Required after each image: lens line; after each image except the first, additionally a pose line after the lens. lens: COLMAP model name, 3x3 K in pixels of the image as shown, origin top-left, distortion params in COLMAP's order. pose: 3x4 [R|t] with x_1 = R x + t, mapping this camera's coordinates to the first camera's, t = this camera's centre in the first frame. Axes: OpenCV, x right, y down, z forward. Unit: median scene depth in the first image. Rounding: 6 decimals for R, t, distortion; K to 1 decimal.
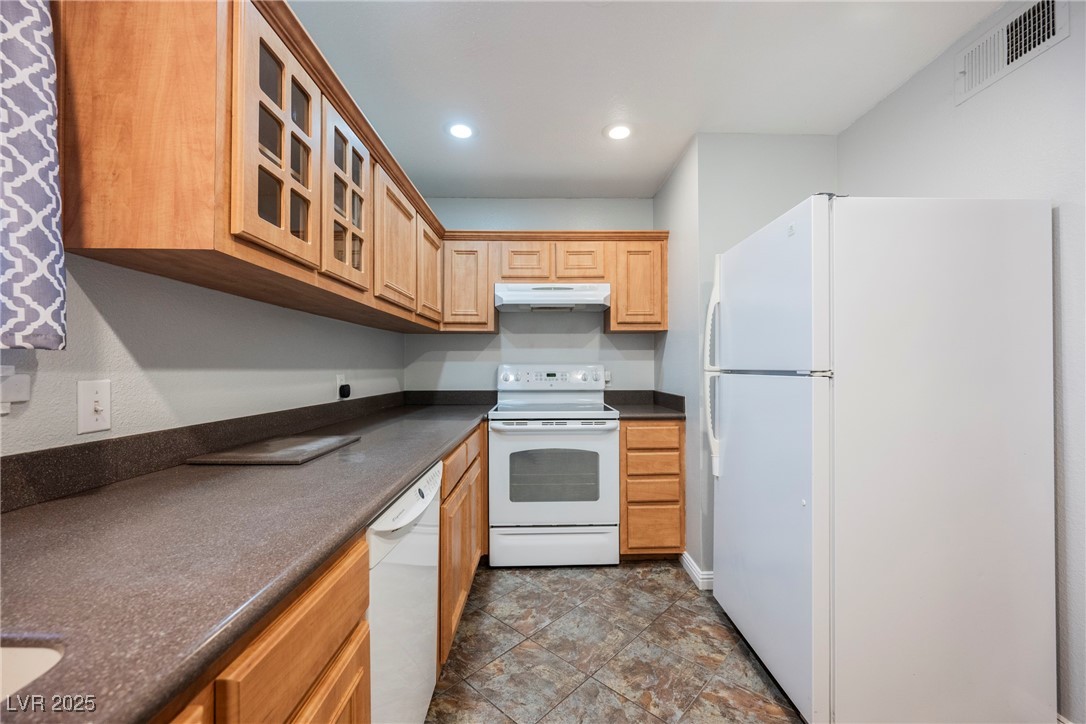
lens RADIAL K [[429.6, 0, 550.1], [0, 429.6, 360.4], [0, 0, 1]] dist [-0.003774, 0.000397]
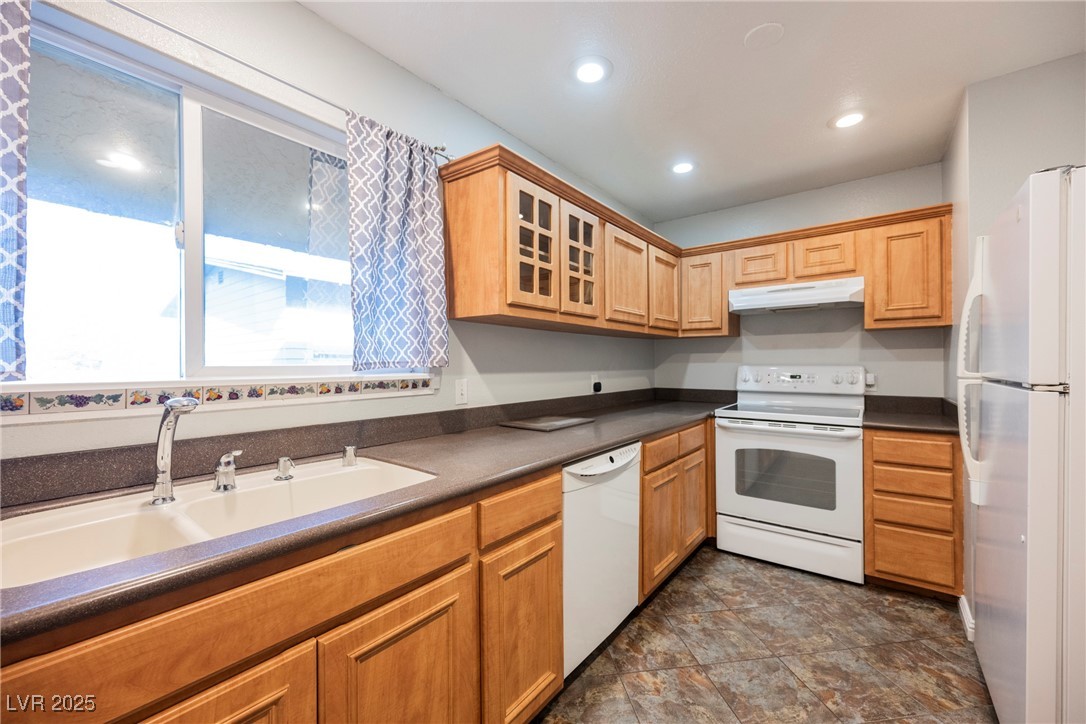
lens RADIAL K [[429.6, 0, 546.3], [0, 429.6, 361.0], [0, 0, 1]] dist [-0.003774, 0.000397]
pose [[0.777951, -0.003812, -0.628313, 0.253255], [0.012217, 0.999884, 0.009060, -0.025570], [0.628206, -0.014724, 0.777908, -0.160695]]
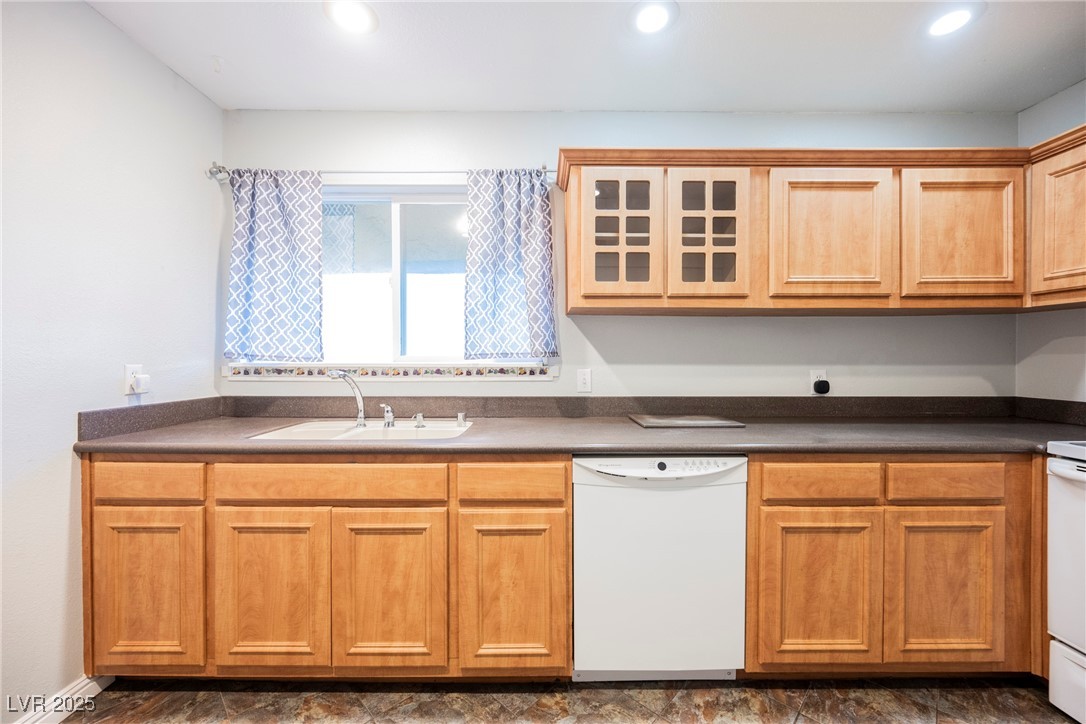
lens RADIAL K [[429.6, 0, 543.1], [0, 429.6, 361.5], [0, 0, 1]] dist [-0.003774, 0.000397]
pose [[-0.020252, 0.011057, -0.999734, 0.535006], [0.017814, 0.999784, 0.010697, -0.009598], [0.999636, -0.017593, -0.020444, 0.376204]]
